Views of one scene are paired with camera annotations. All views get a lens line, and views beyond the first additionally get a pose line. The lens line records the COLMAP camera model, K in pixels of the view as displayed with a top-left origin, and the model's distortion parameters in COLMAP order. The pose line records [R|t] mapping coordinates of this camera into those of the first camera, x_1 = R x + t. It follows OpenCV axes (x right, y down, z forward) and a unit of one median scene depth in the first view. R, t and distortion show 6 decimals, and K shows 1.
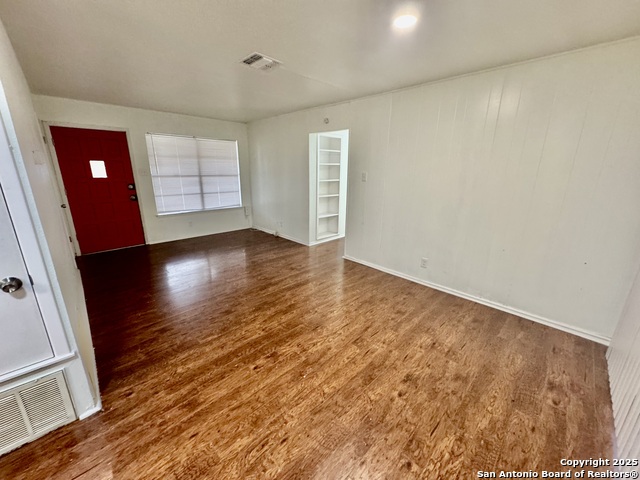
lens RADIAL K [[255.0, 0, 321.3], [0, 255.0, 240.5], [0, 0, 1]] dist [0.001276, -0.000034]
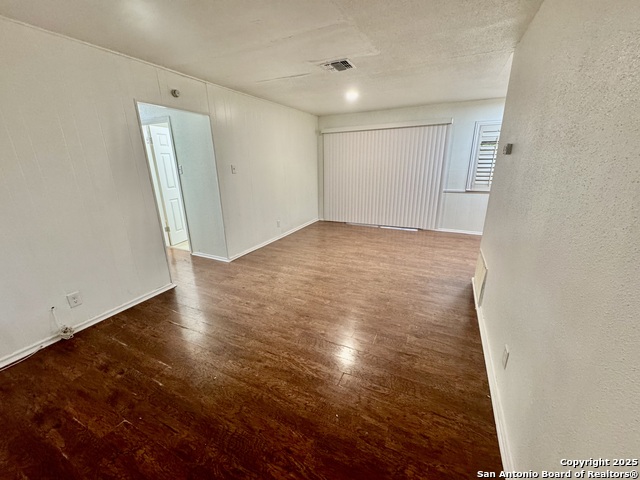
lens RADIAL K [[255.0, 0, 321.1], [0, 255.0, 238.4], [0, 0, 1]] dist [0.001276, -0.000034]
pose [[-0.339937, -0.277648, 0.898529, -1.191958], [0.269234, 0.886706, 0.375853, -0.377807], [-0.901086, 0.369681, -0.226672, 1.320272]]
